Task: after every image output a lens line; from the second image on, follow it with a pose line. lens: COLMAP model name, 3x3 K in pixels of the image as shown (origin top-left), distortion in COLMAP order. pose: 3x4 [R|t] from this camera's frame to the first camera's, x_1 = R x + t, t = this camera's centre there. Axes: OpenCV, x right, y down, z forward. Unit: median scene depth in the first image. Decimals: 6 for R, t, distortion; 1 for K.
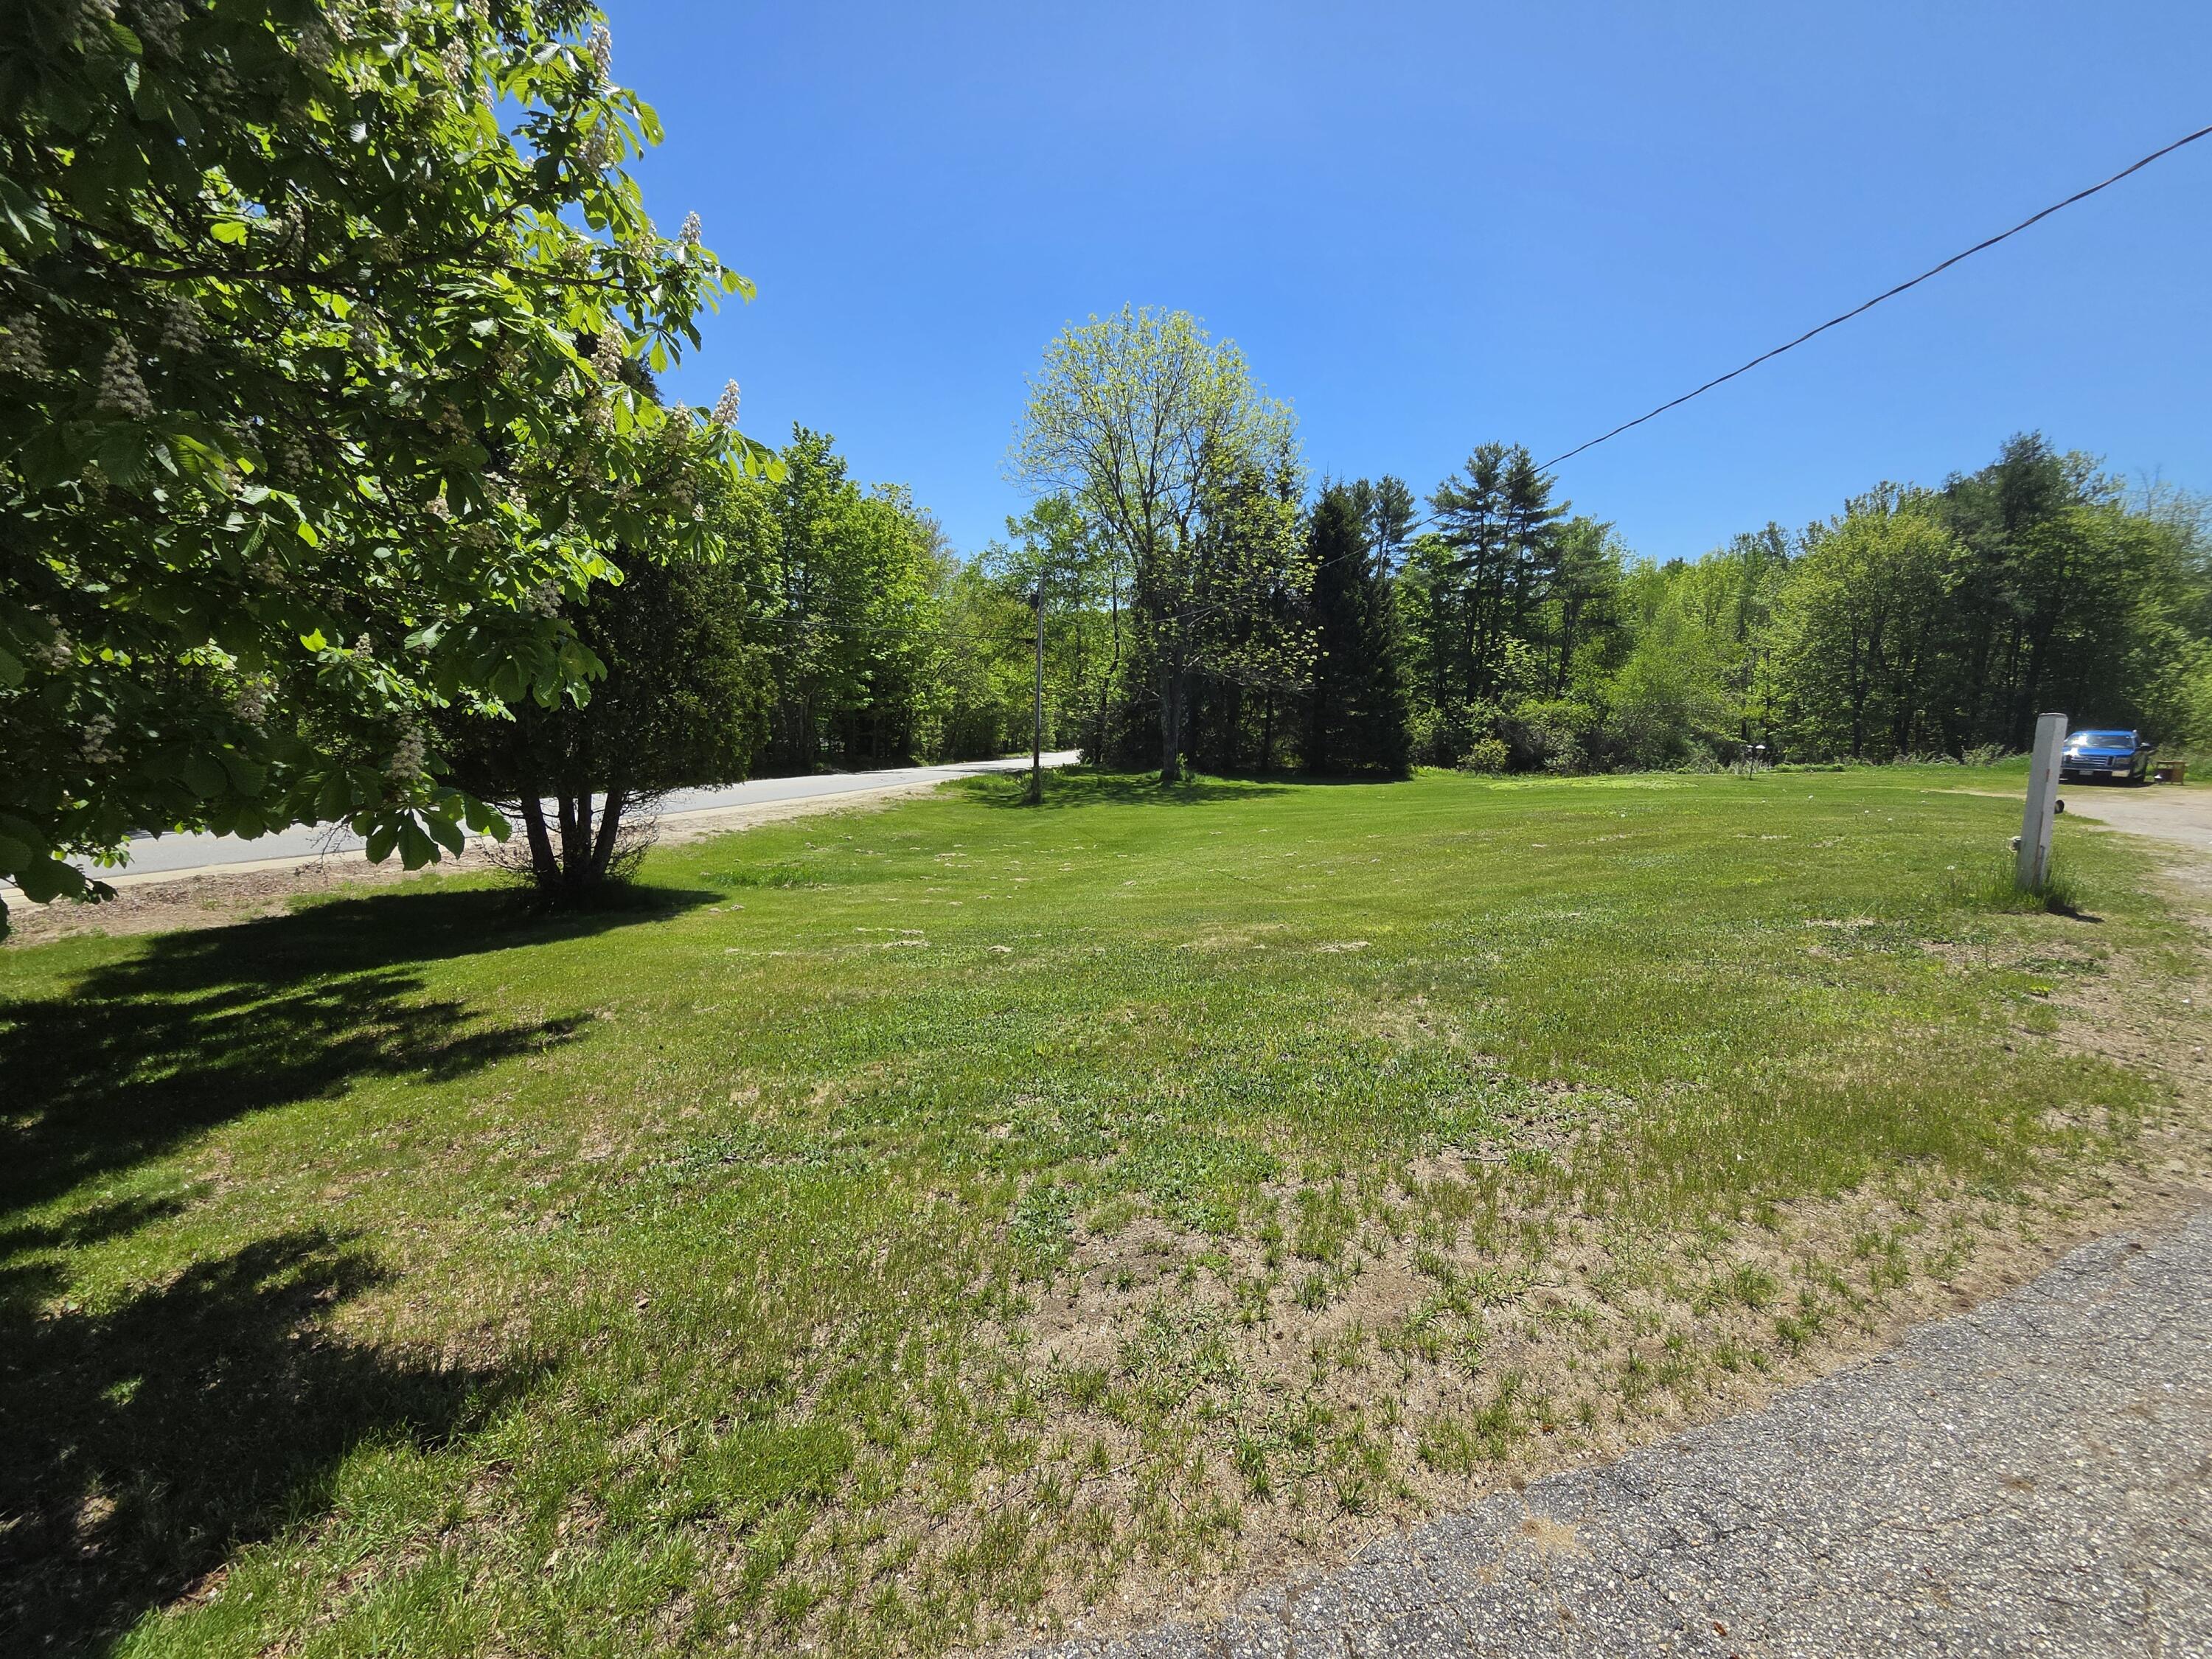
lens RADIAL K [[911.2, 0, 1108.8], [0, 911.2, 838.9], [0, 0, 1]] dist [0.000566, -0.000036]
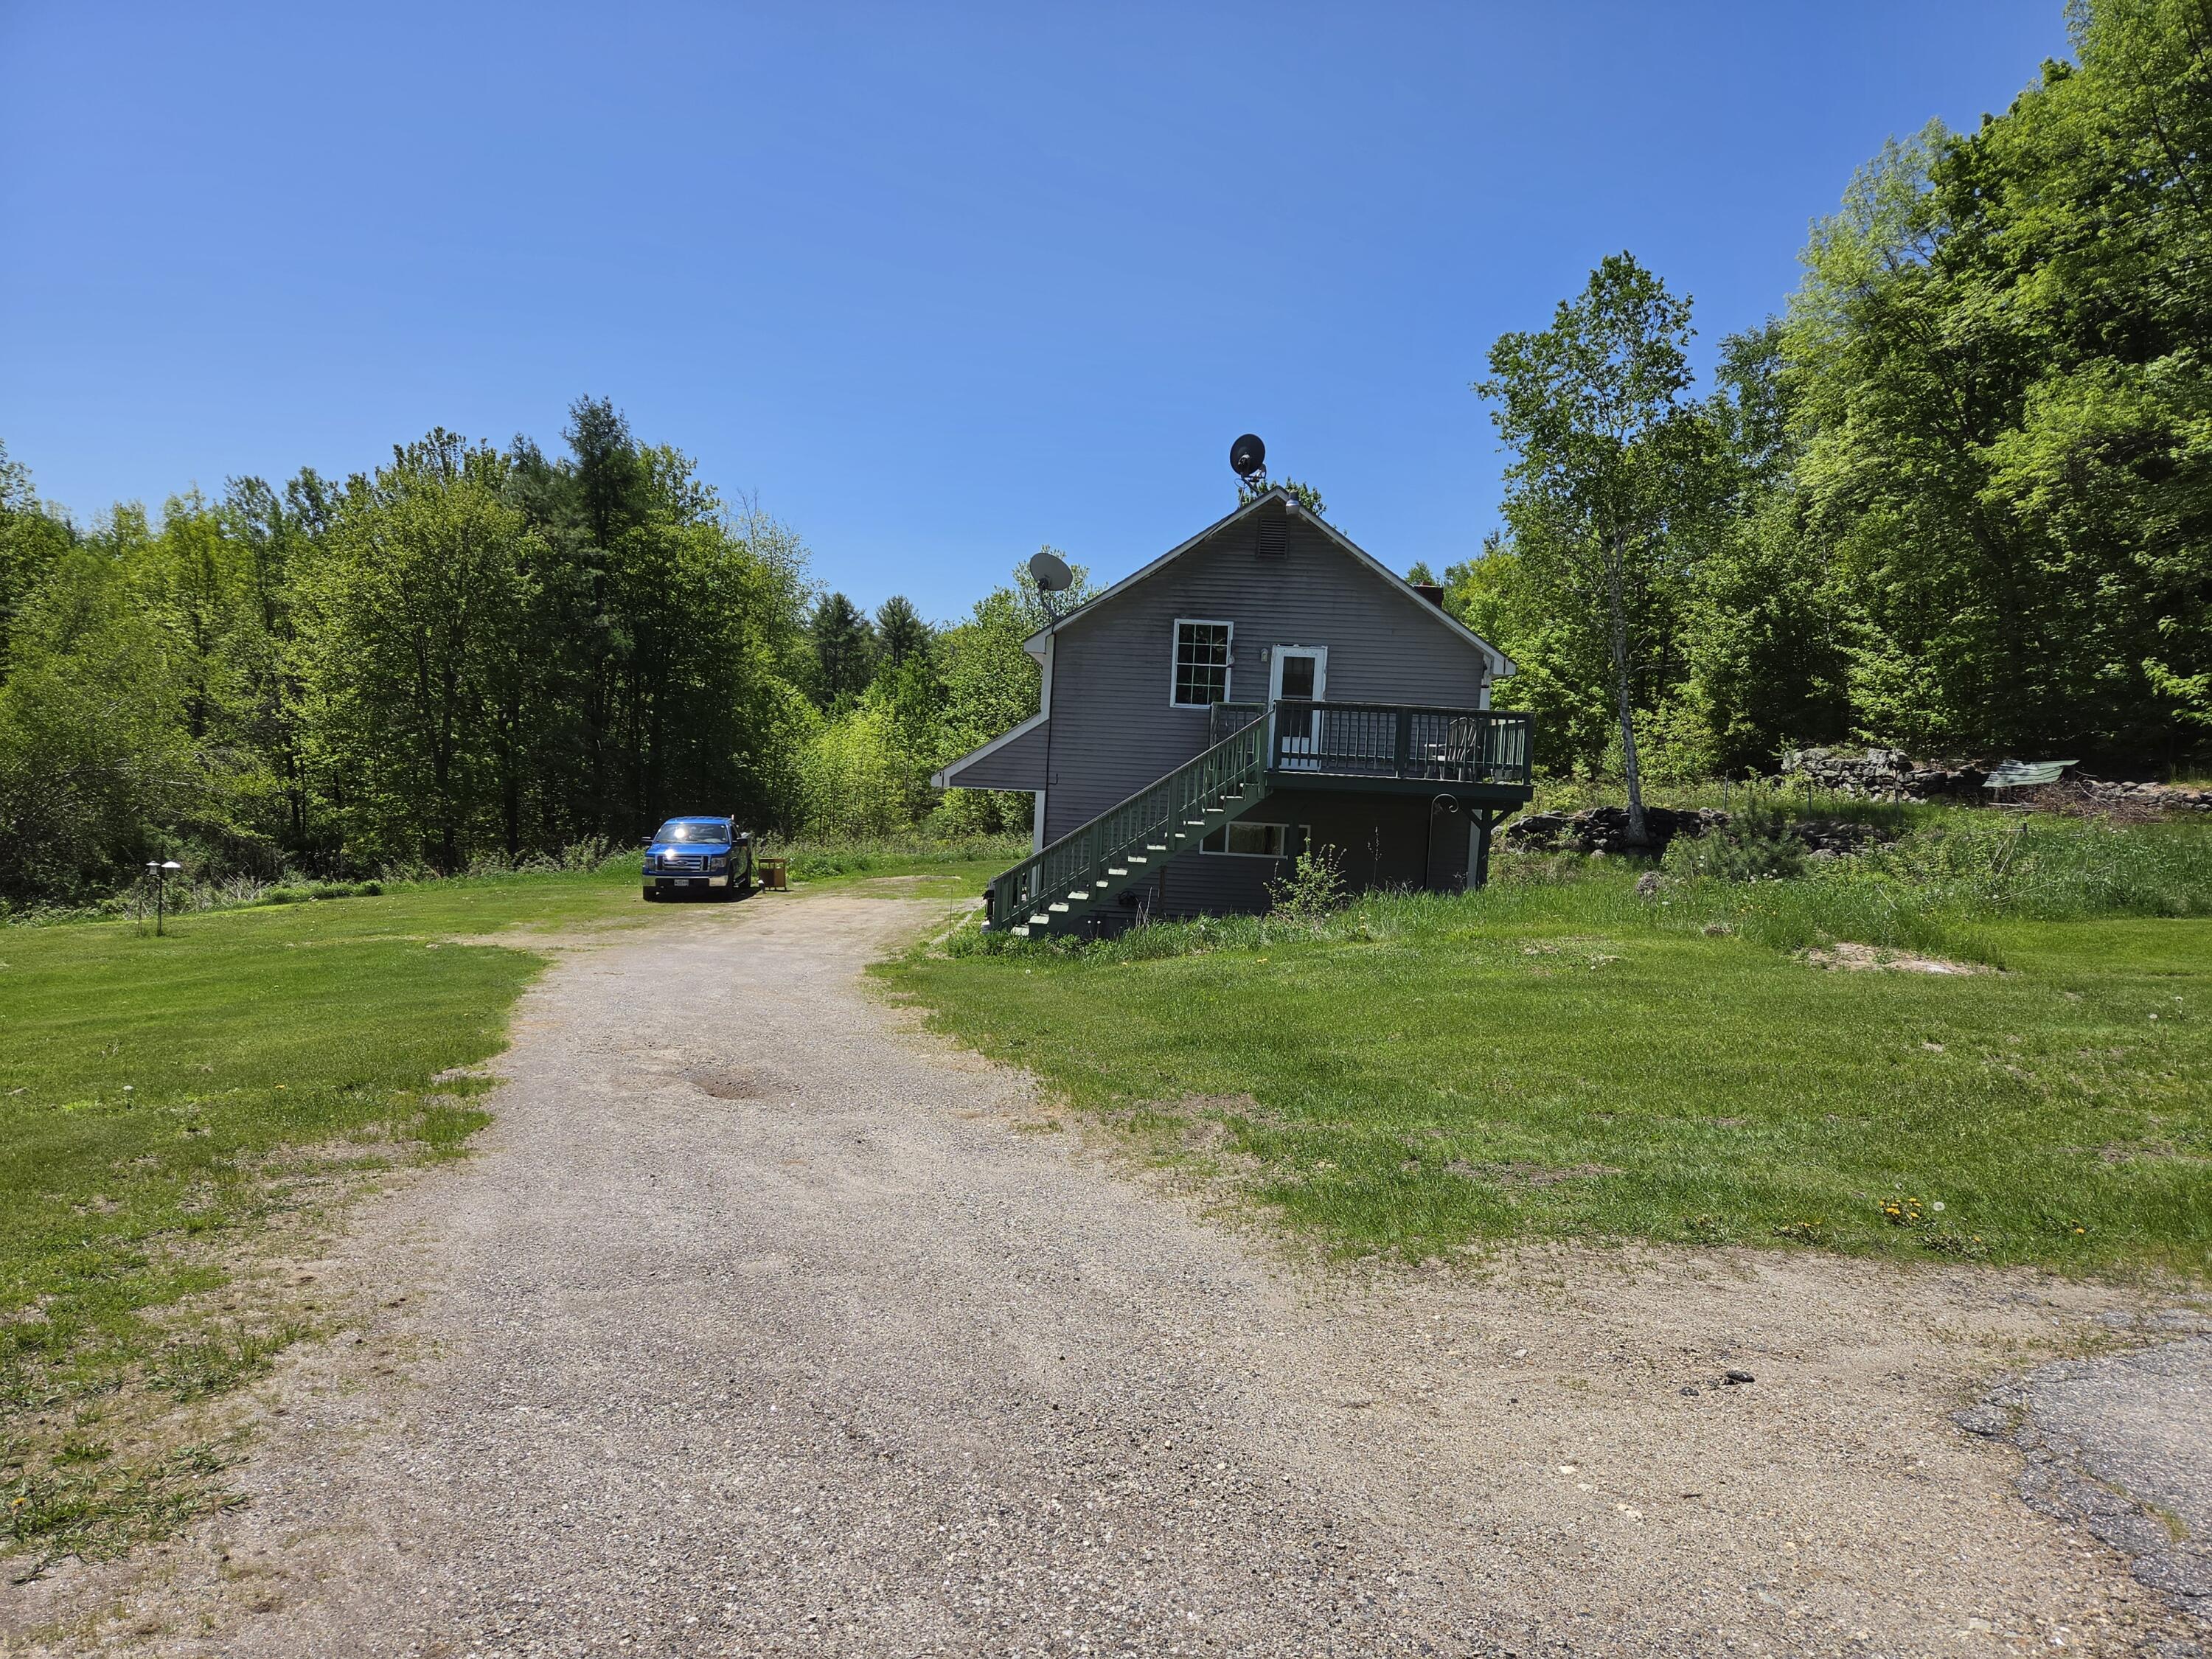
lens RADIAL K [[1487.4, 0, 1106.0], [0, 1487.4, 829.5], [0, 0, 1]] dist [-0.002729, -0.000320]
pose [[0.496612, -0.027165, 0.867547, 0.189934], [0.114163, 0.992871, -0.034261, -0.025712], [-0.860432, 0.116056, 0.496173, 0.126975]]
